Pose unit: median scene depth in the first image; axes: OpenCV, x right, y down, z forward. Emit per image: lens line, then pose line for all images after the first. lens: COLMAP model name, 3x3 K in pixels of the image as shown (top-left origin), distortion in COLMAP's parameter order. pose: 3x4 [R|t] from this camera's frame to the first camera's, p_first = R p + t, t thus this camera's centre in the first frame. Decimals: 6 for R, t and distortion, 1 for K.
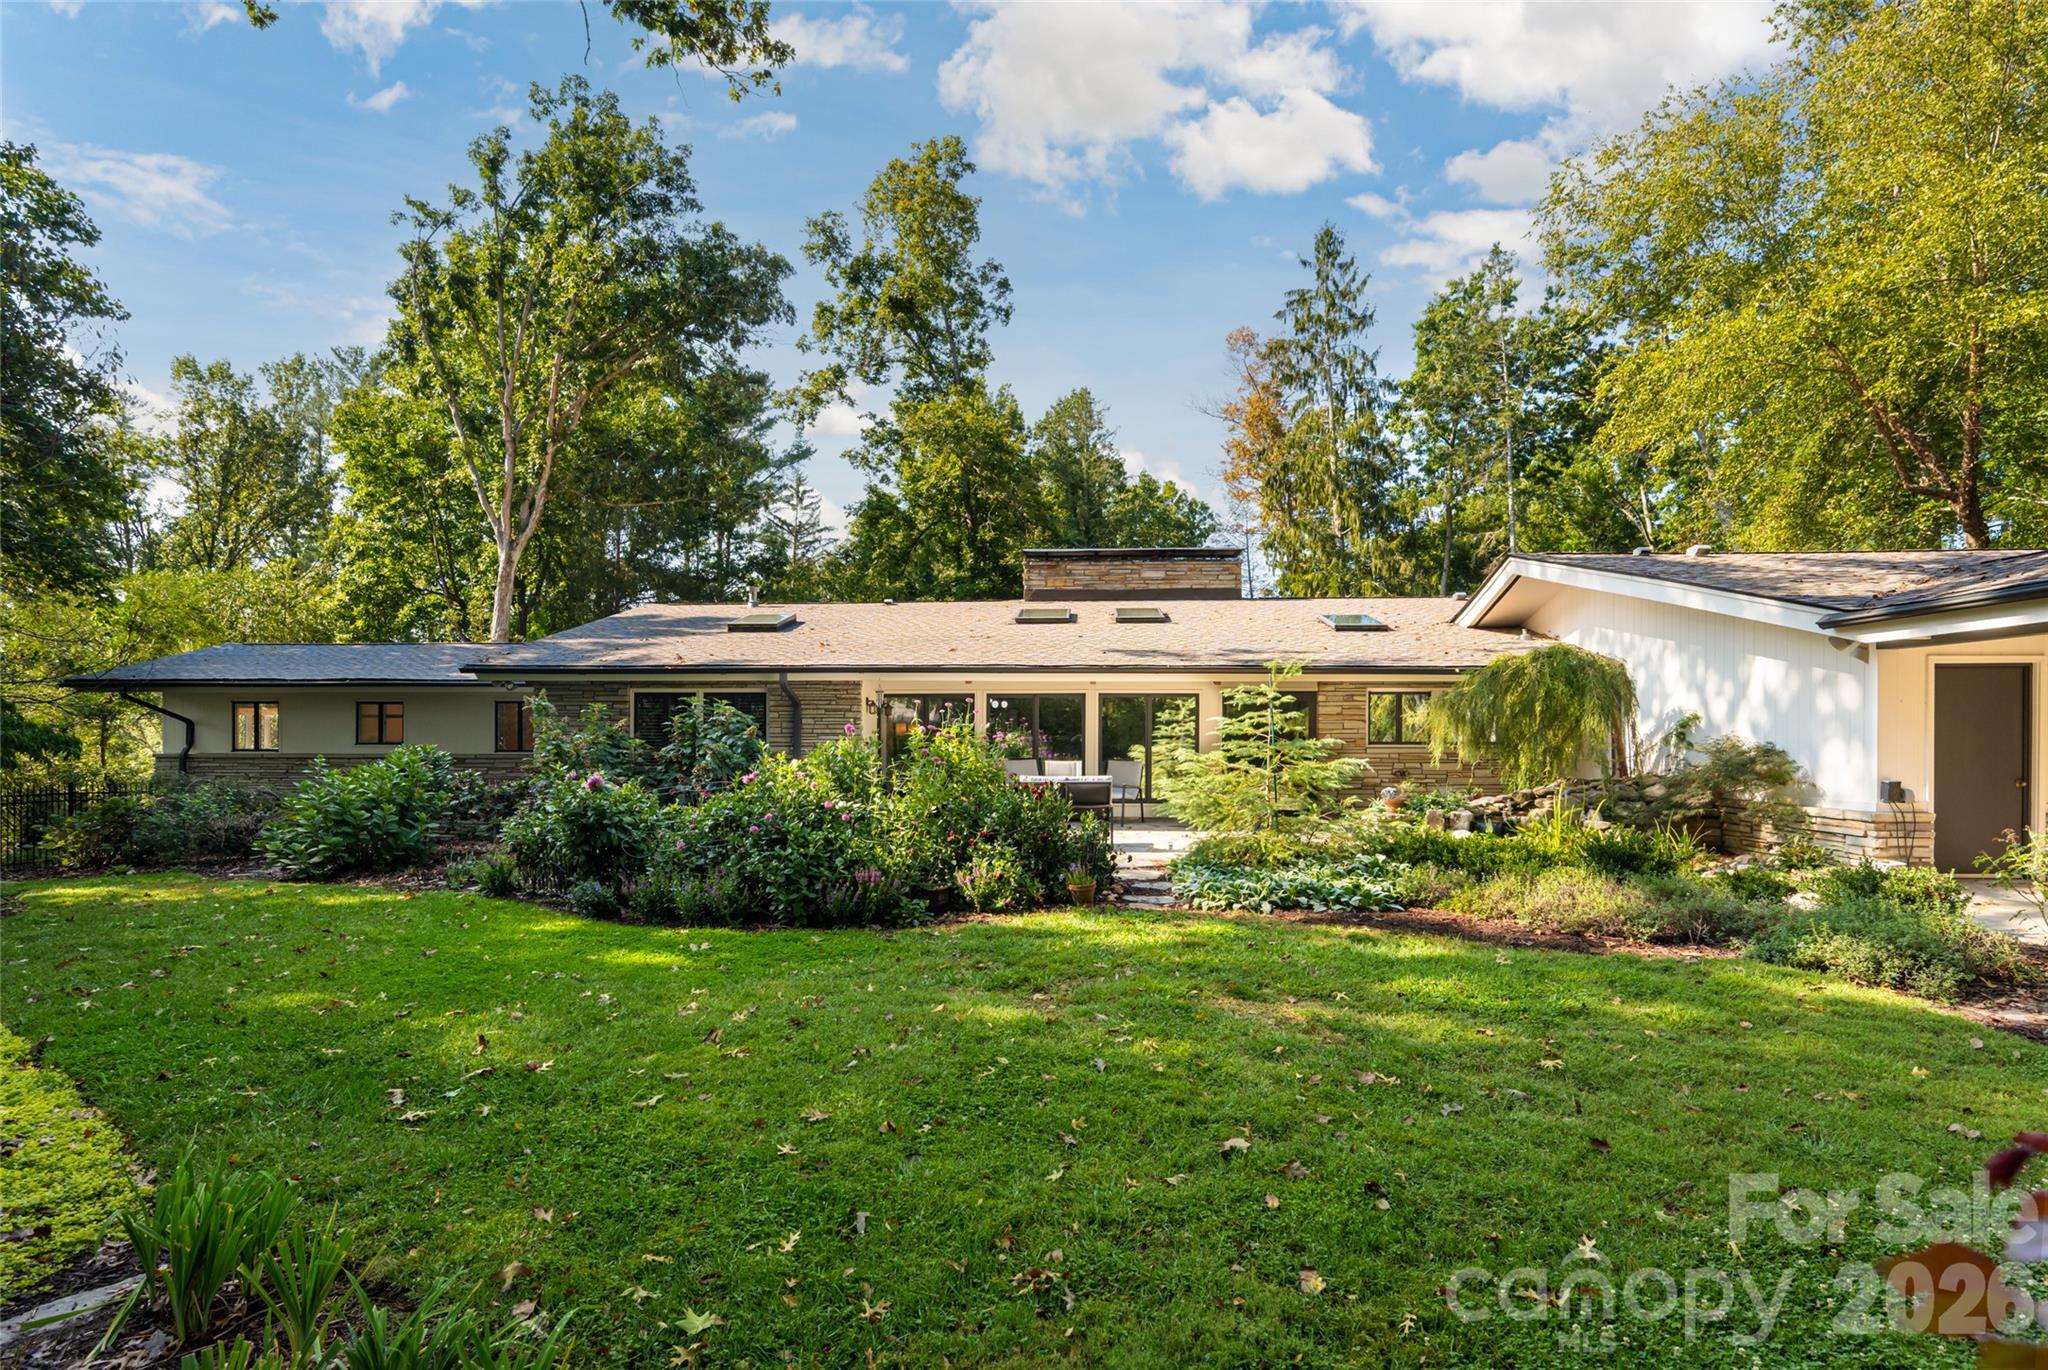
lens RADIAL K [[962.8, 0, 1029.8], [0, 962.8, 713.6], [0, 0, 1]] dist [-0.002494, -0.000537]
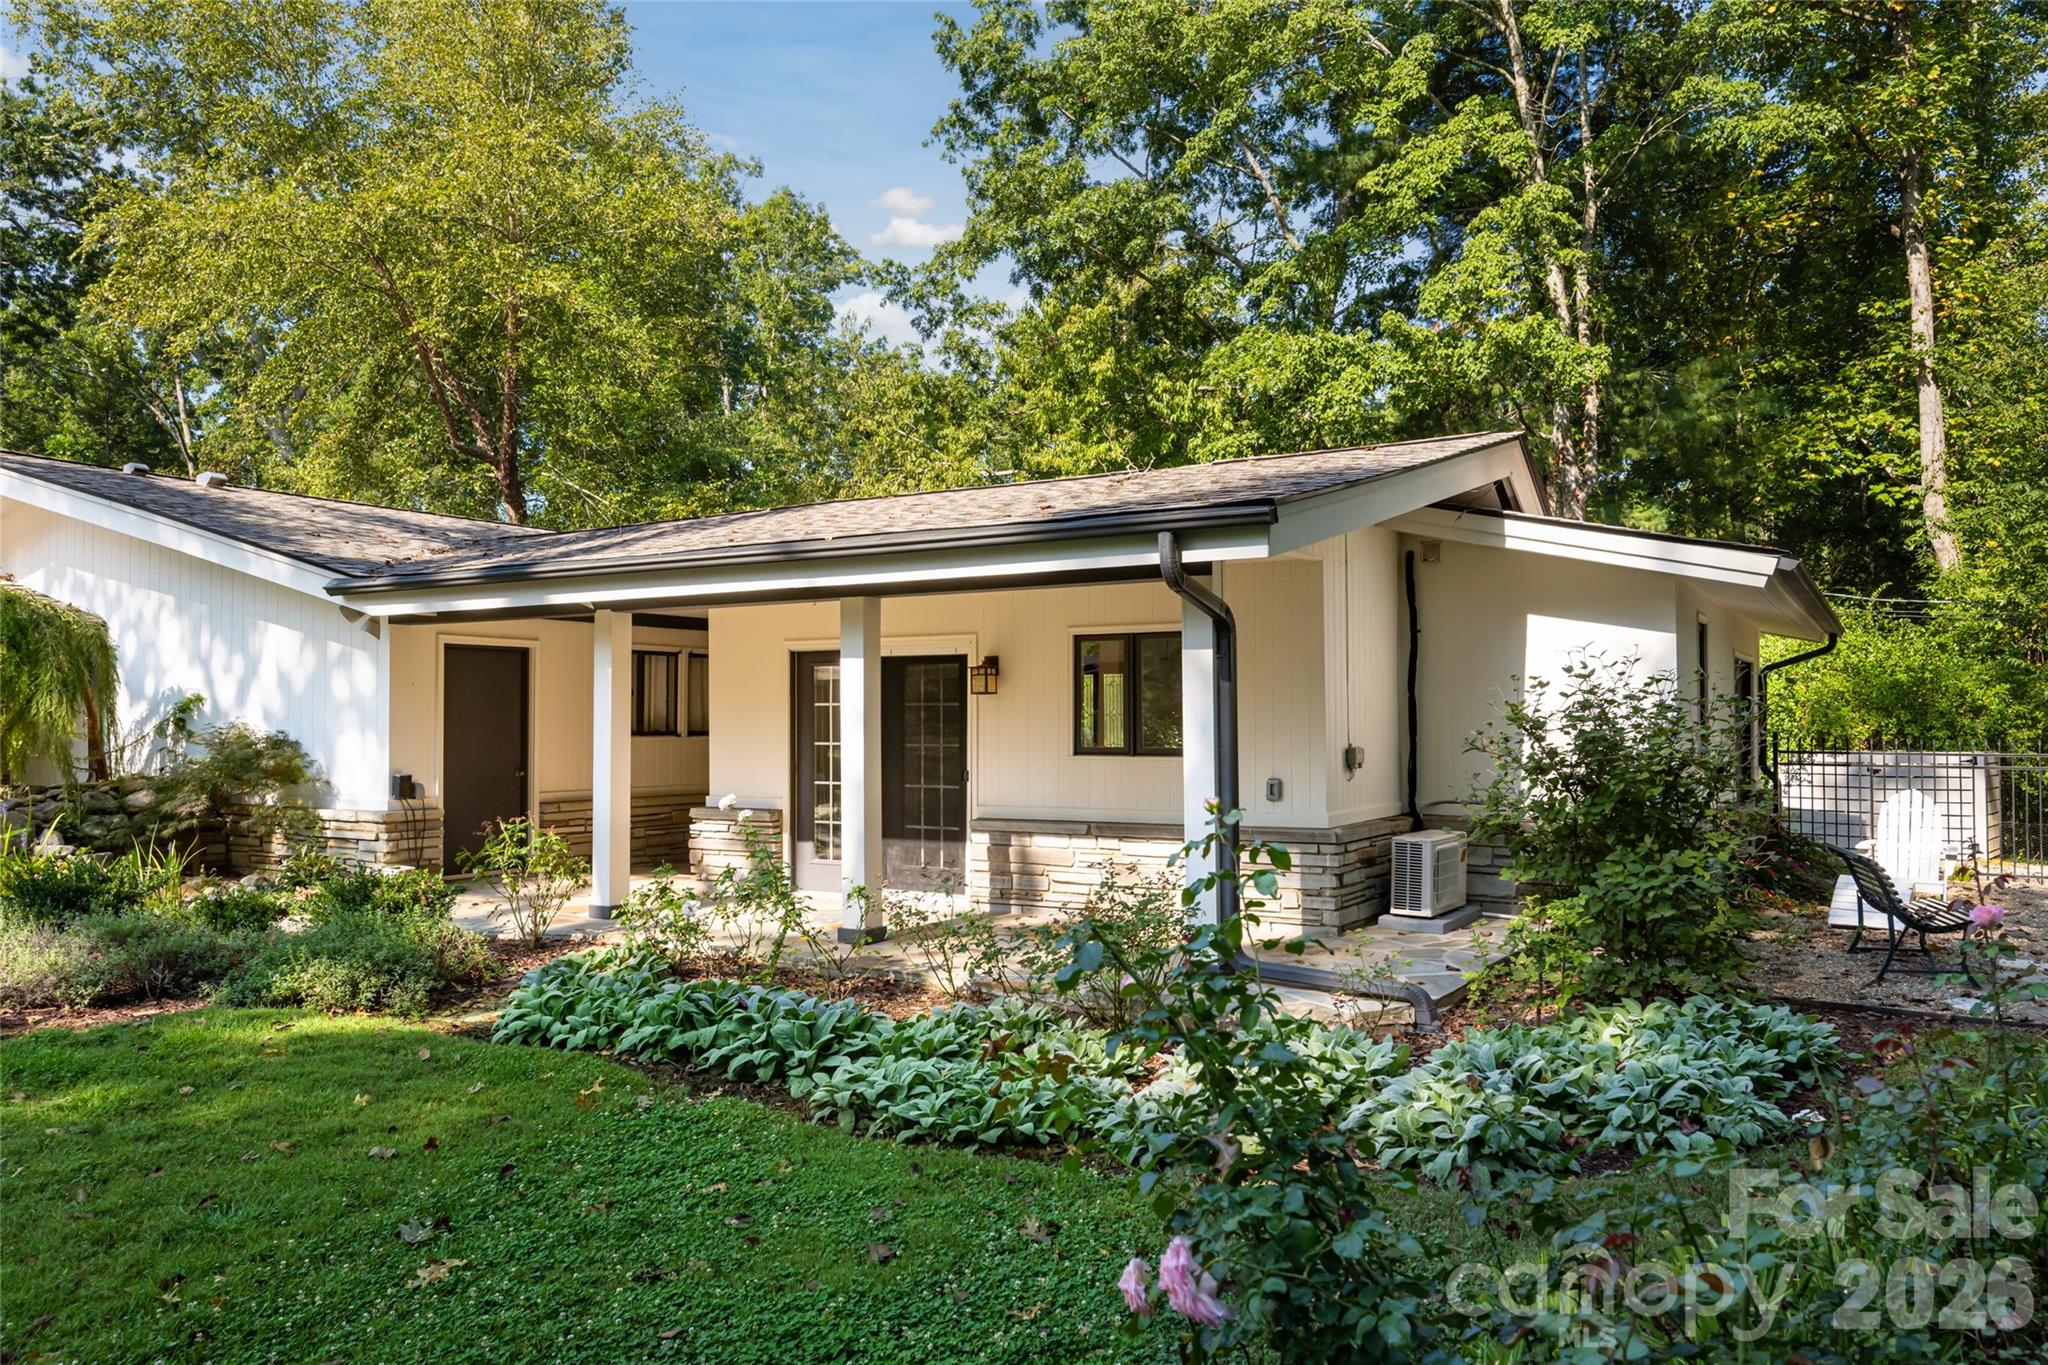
lens RADIAL K [[1405.1, 0, 1024.0], [0, 1405.1, 682.5], [0, 0, 1]] dist [-0.004737, 0.000563]
pose [[0.496146, 0.024878, 0.867883, 0.061165], [-0.020416, 0.999647, -0.016984, -0.003700], [-0.867999, -0.009292, 0.496479, -0.124440]]
